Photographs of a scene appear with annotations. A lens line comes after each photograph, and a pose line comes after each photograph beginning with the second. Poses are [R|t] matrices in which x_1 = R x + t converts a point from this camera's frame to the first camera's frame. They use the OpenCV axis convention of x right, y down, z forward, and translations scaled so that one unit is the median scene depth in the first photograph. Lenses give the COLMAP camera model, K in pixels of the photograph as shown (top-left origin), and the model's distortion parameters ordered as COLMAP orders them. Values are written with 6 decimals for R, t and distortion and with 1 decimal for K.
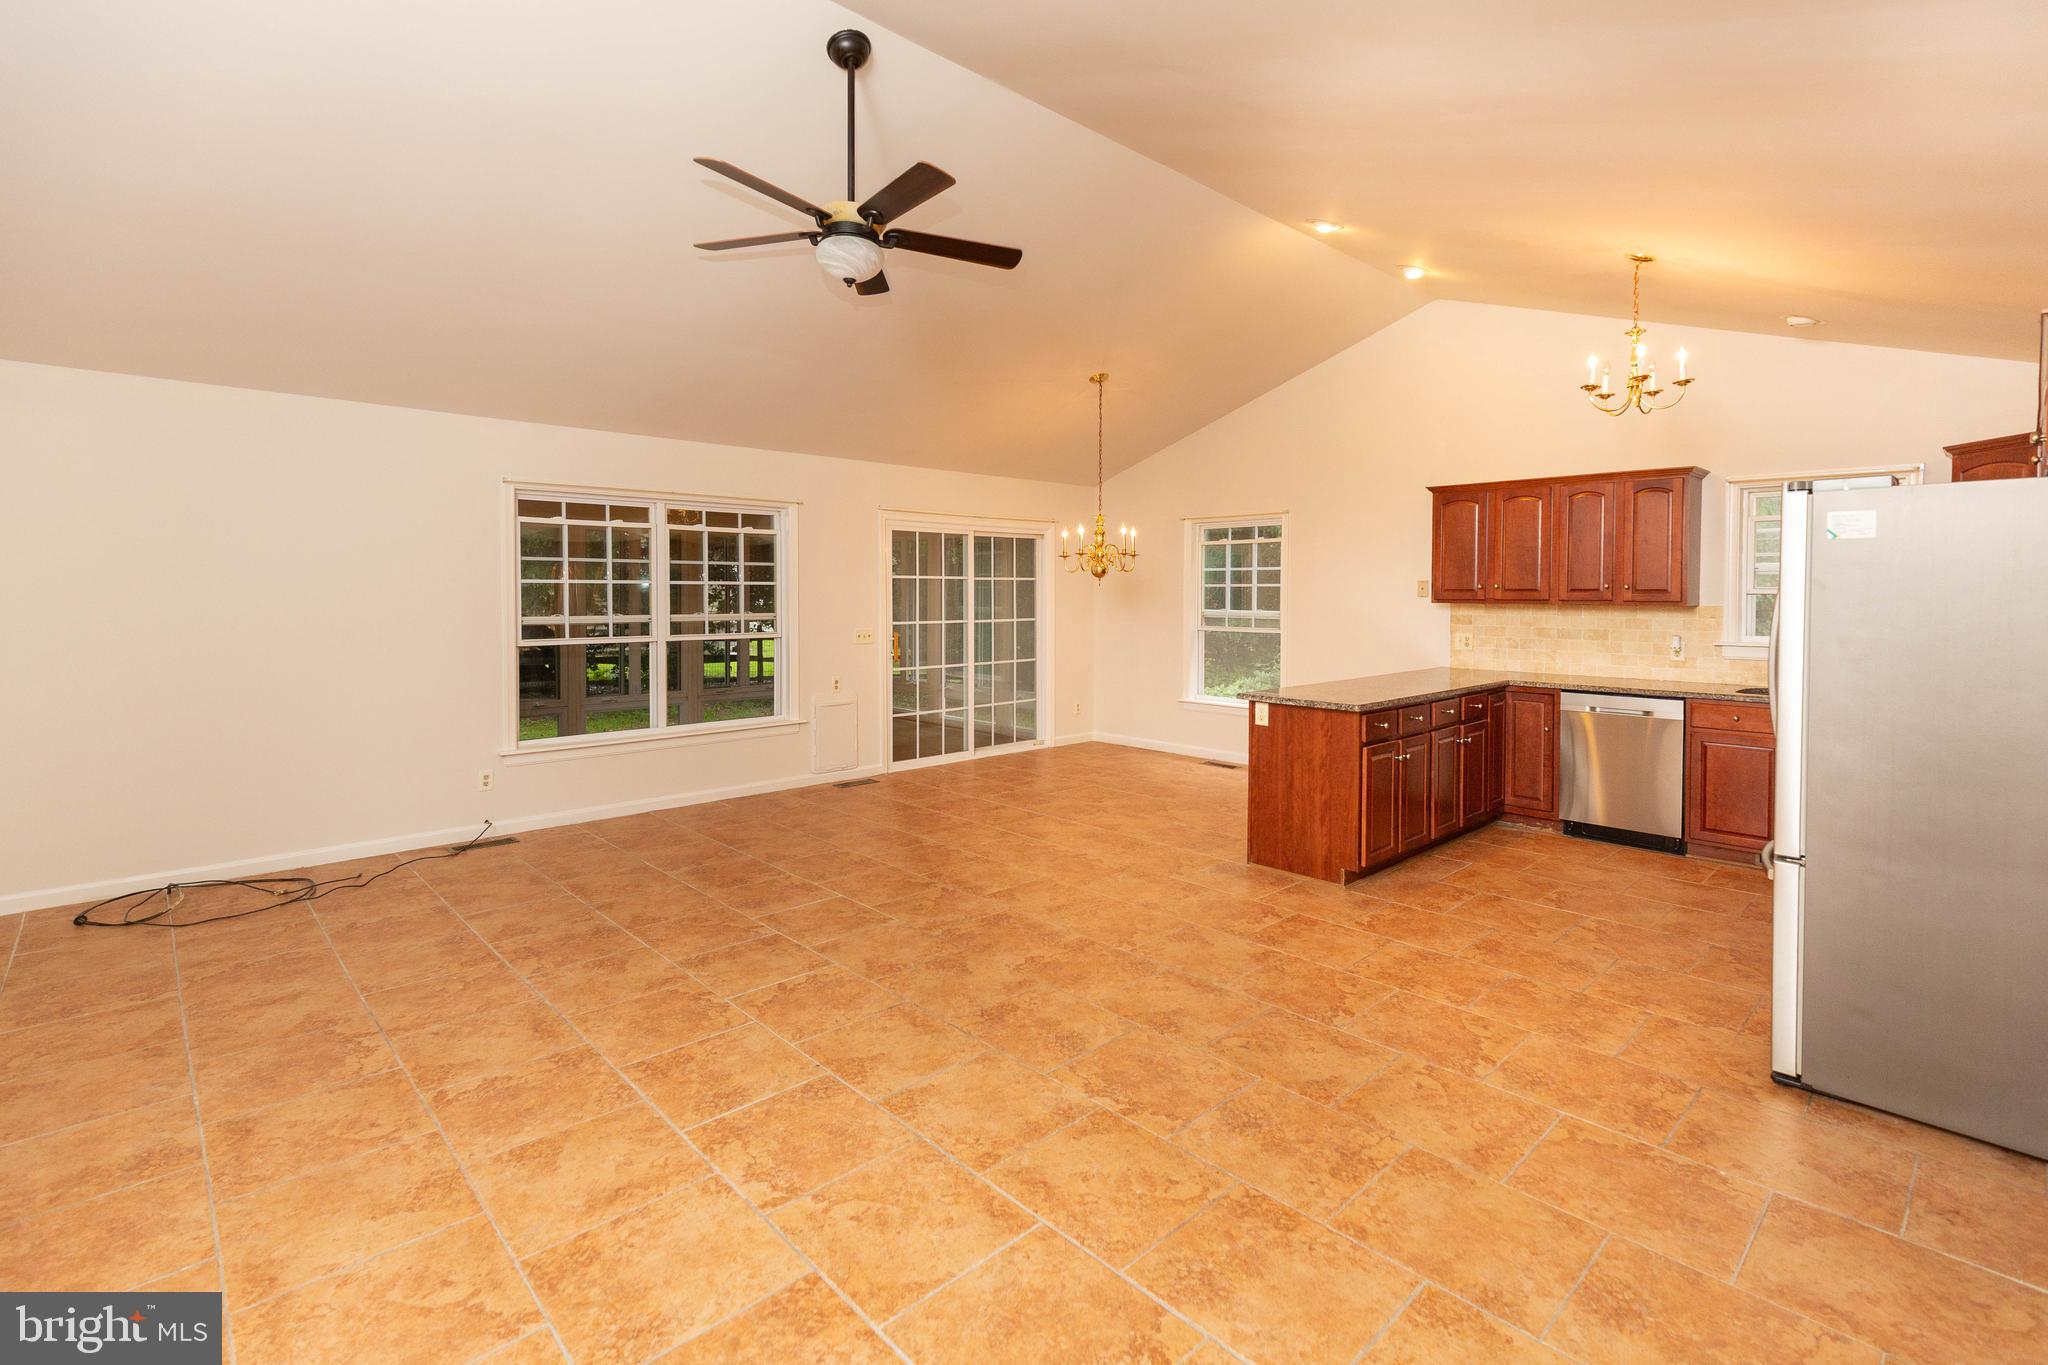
lens RADIAL K [[926.5, 0, 1025.9], [0, 926.5, 617.4], [0, 0, 1]] dist [0.009899, -0.001657]
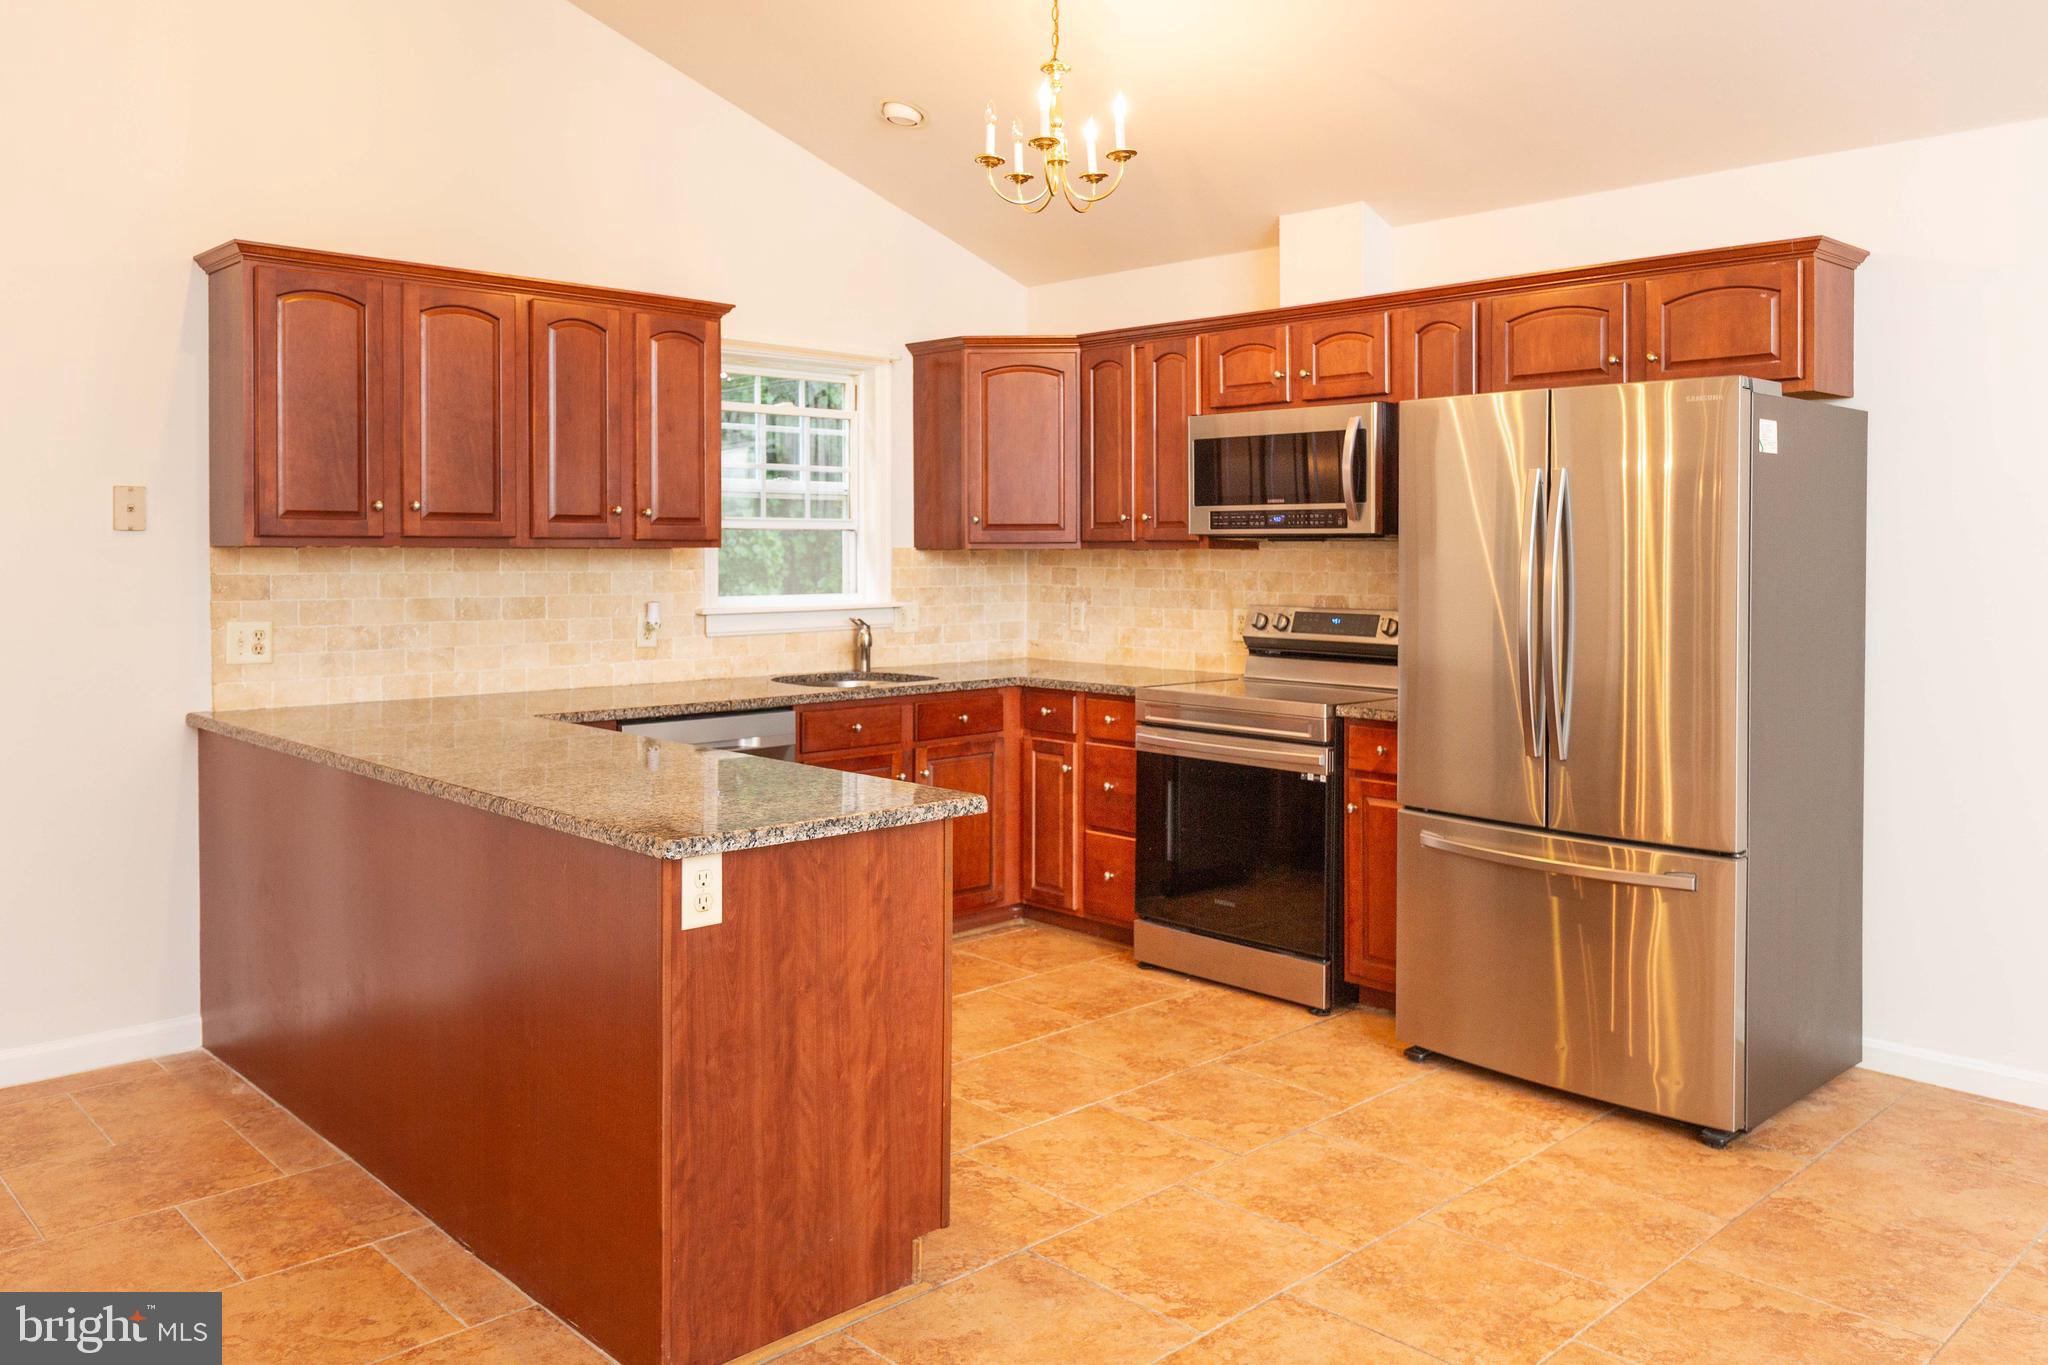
lens RADIAL K [[1546.5, 0, 1036.4], [0, 1546.5, 569.0], [0, 0, 1]] dist [0.000173, 0.001848]
pose [[-0.011884, -0.015383, 0.999811, -0.279844], [0.023820, 0.999594, 0.015663, -0.010991], [-0.999646, 0.024002, -0.011512, 0.928034]]
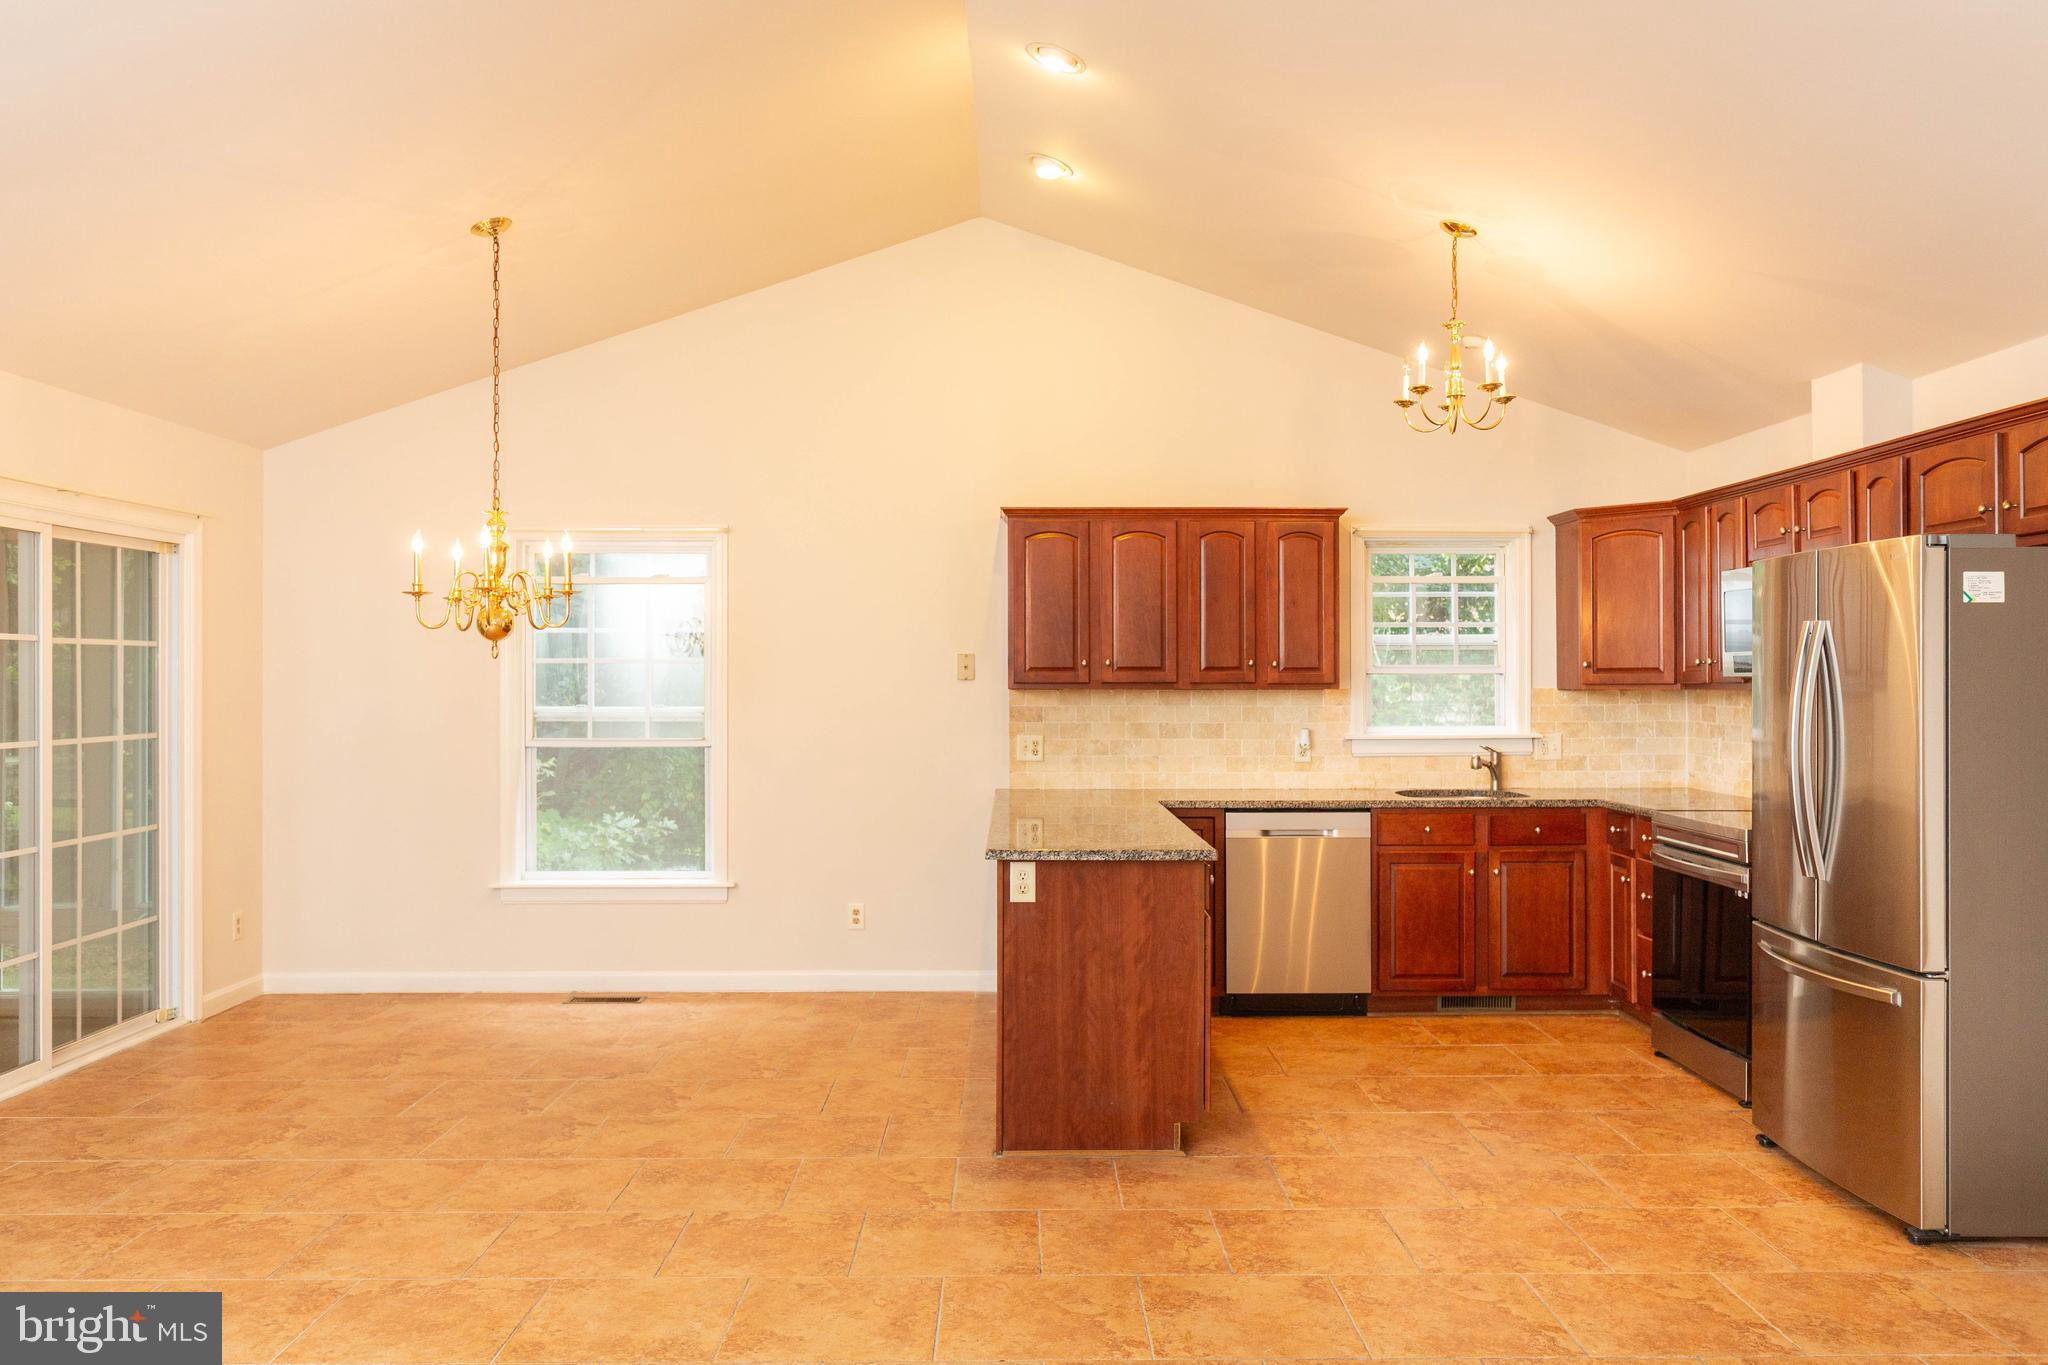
lens RADIAL K [[1546.5, 0, 1017.8], [0, 1546.5, 674.0], [0, 0, 1]] dist [0.000173, 0.001848]
pose [[0.681599, 0.001215, 0.731725, -0.459297], [0.021746, 0.999523, -0.021916, -0.002781], [-0.731403, 0.030849, 0.681248, 0.368034]]
